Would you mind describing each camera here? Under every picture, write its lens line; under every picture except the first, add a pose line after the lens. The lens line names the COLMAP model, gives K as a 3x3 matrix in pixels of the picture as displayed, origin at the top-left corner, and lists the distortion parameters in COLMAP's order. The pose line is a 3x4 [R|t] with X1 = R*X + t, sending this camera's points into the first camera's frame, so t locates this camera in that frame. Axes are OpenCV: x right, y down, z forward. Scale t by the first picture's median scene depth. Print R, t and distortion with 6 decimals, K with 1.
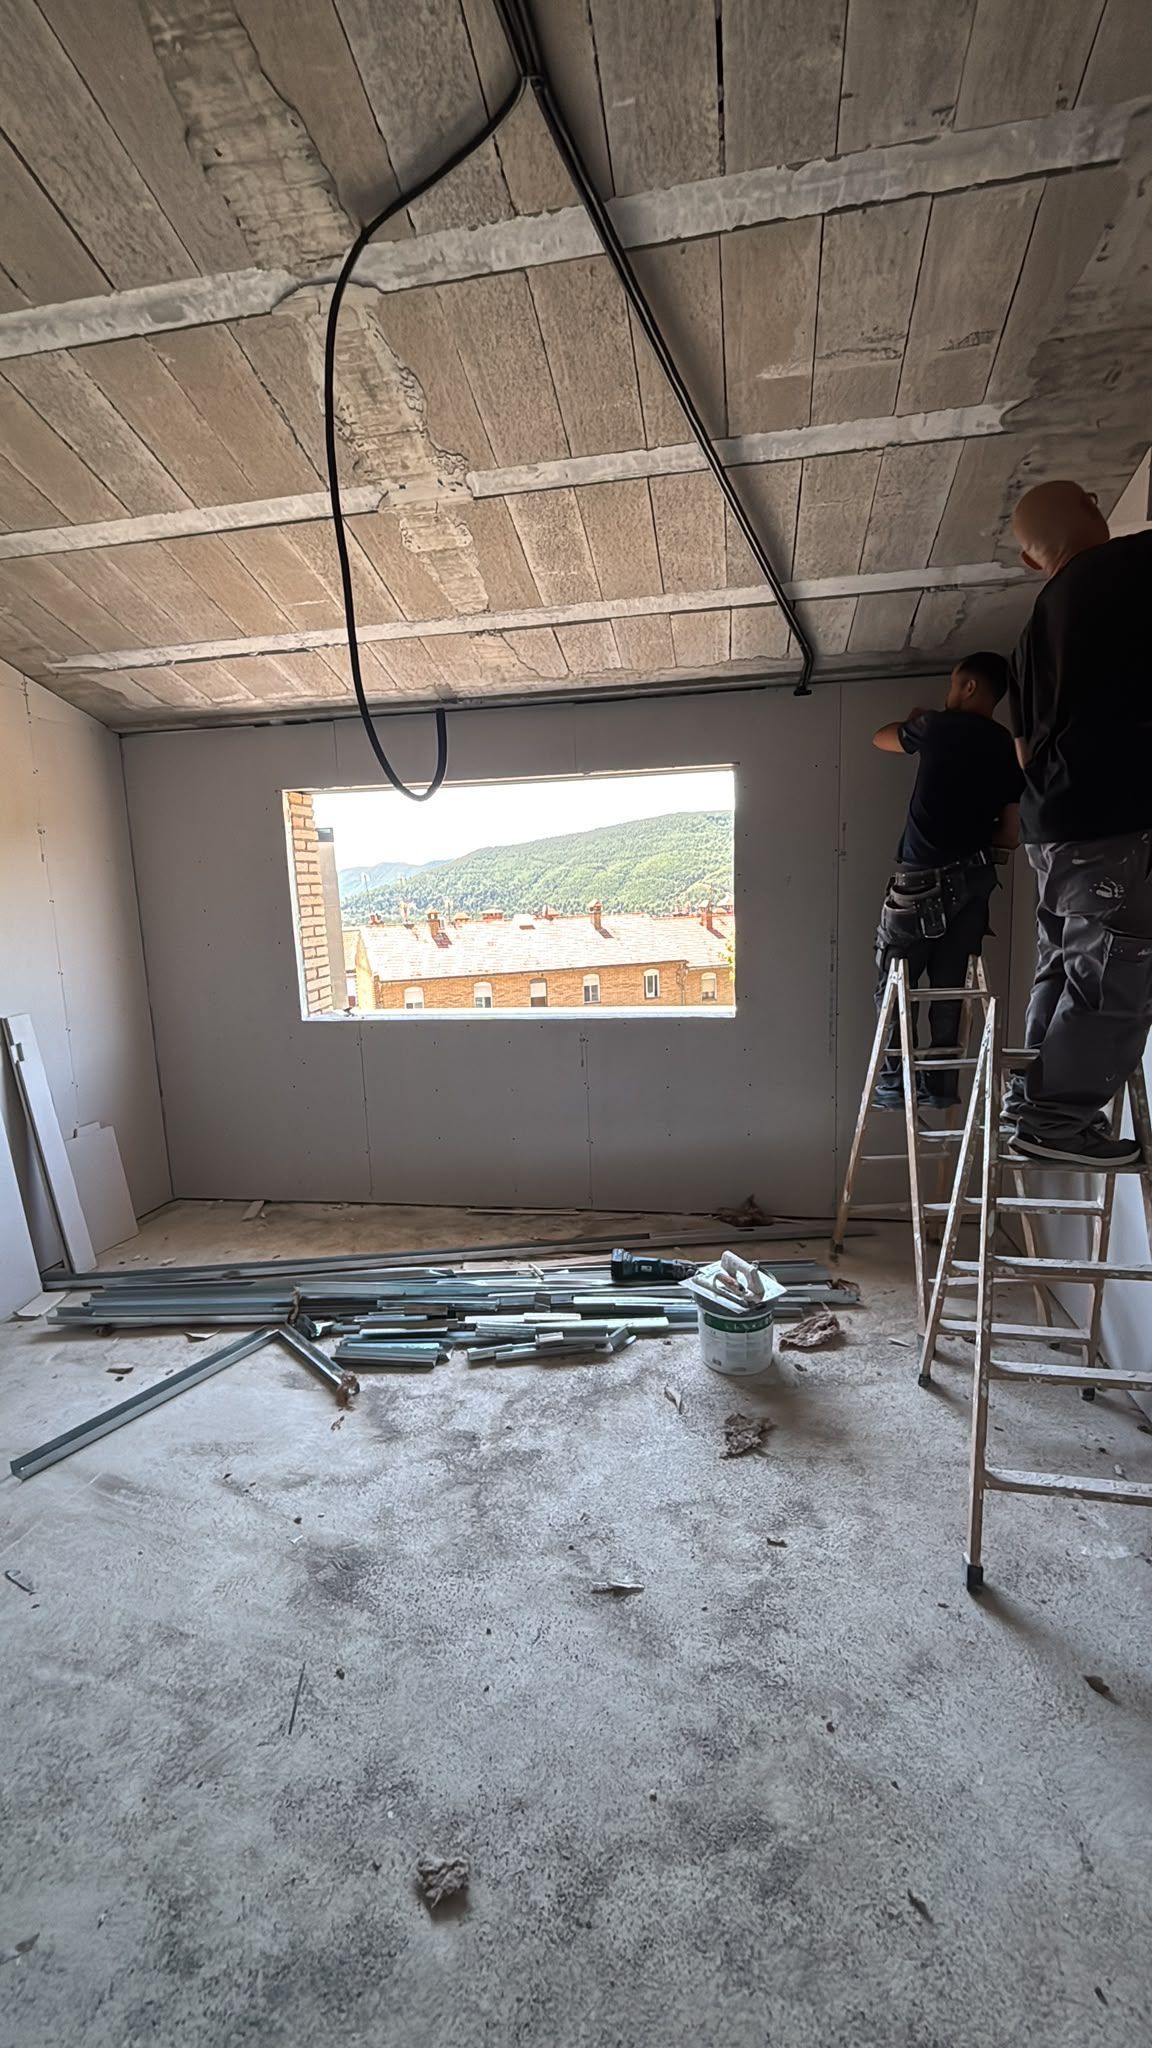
lens RADIAL K [[894.3, 0, 576.0], [0, 894.3, 1024.0], [0, 0, 1]] dist [-0.015940, 0.015333]
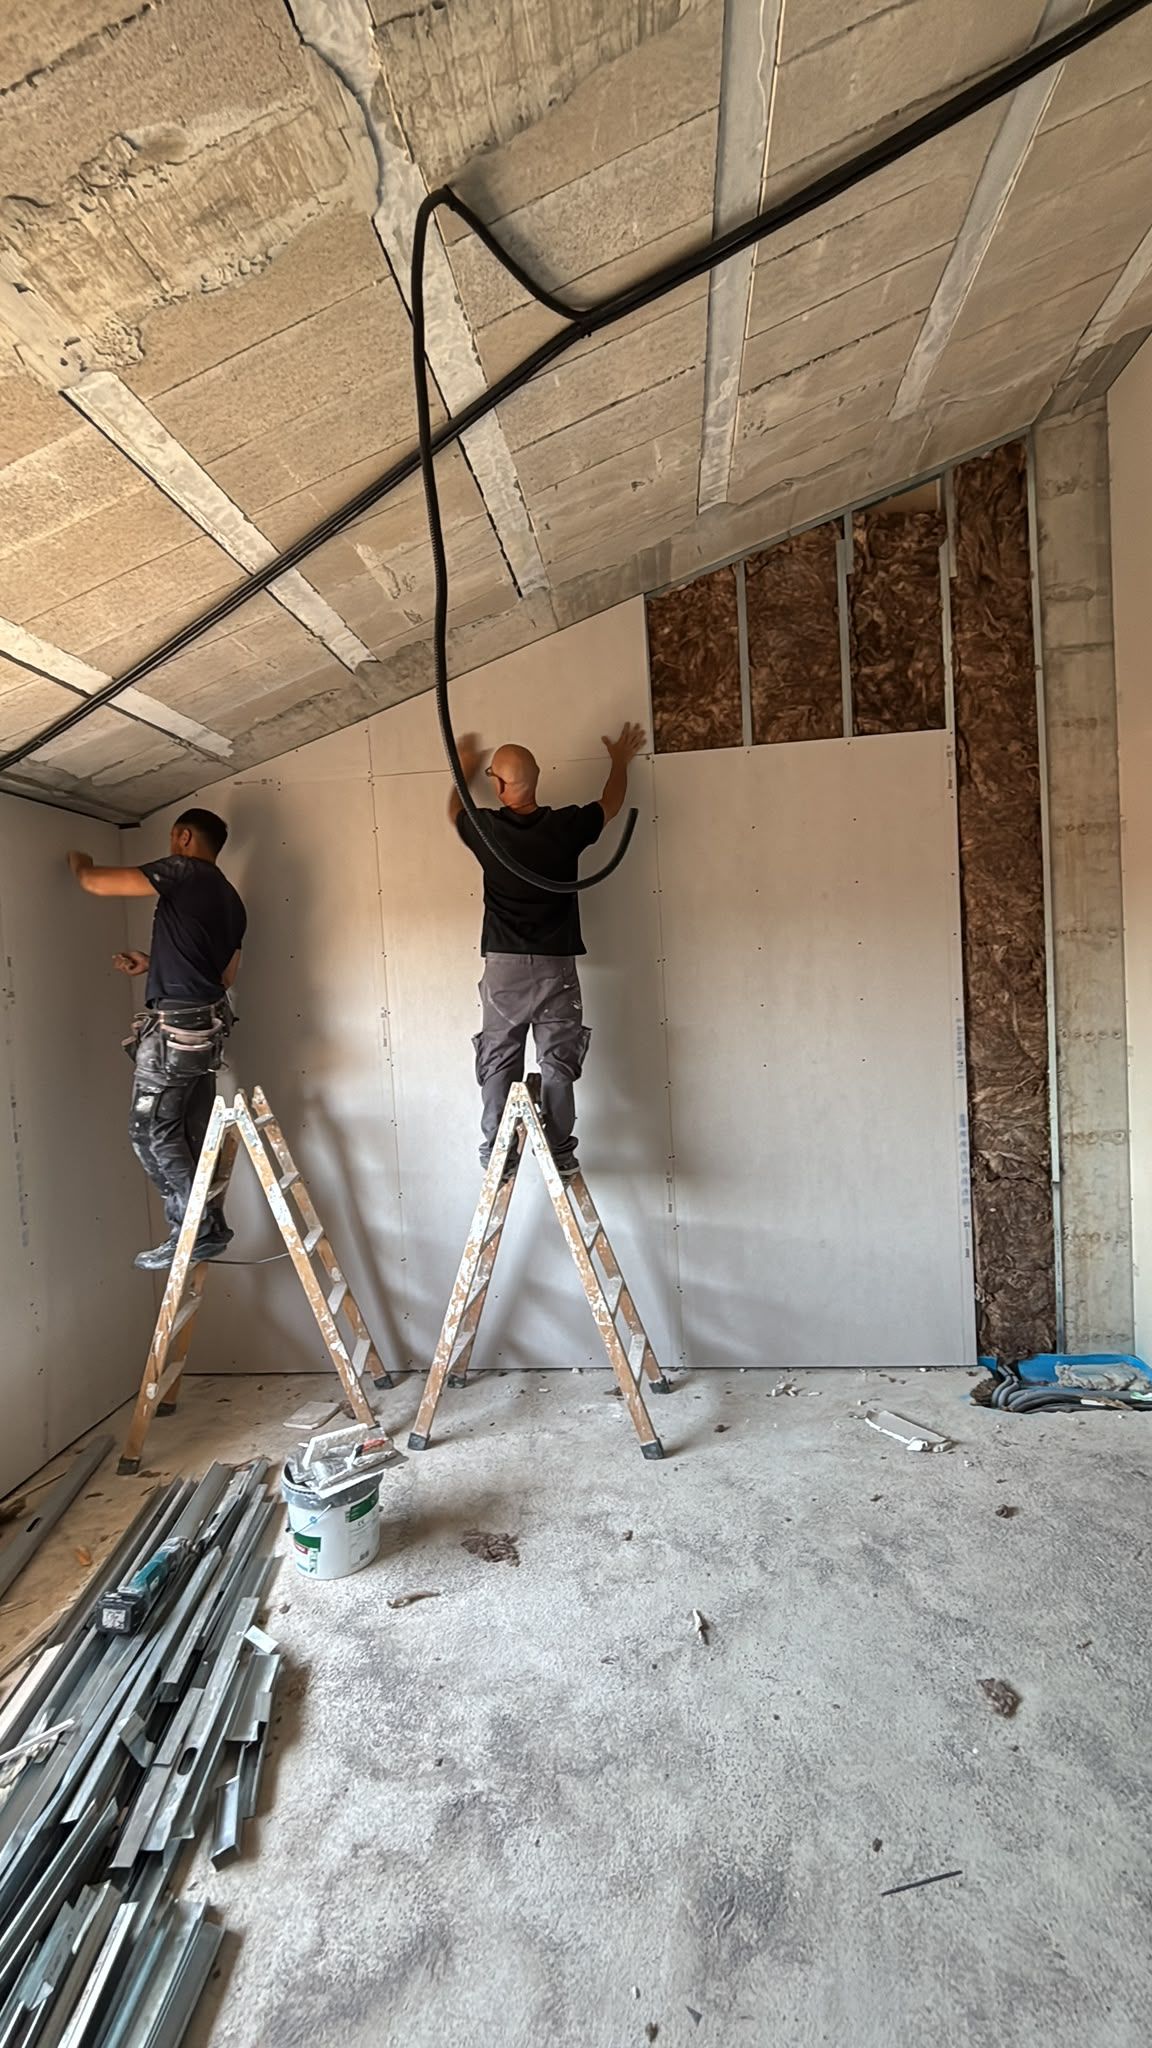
lens RADIAL K [[894.3, 0, 576.0], [0, 894.3, 1024.0], [0, 0, 1]] dist [-0.015940, 0.015333]
pose [[-0.087544, -0.003983, 0.996153, -1.022977], [0.212526, 0.976894, 0.022583, -0.143186], [-0.973226, 0.213686, -0.084675, 1.084292]]
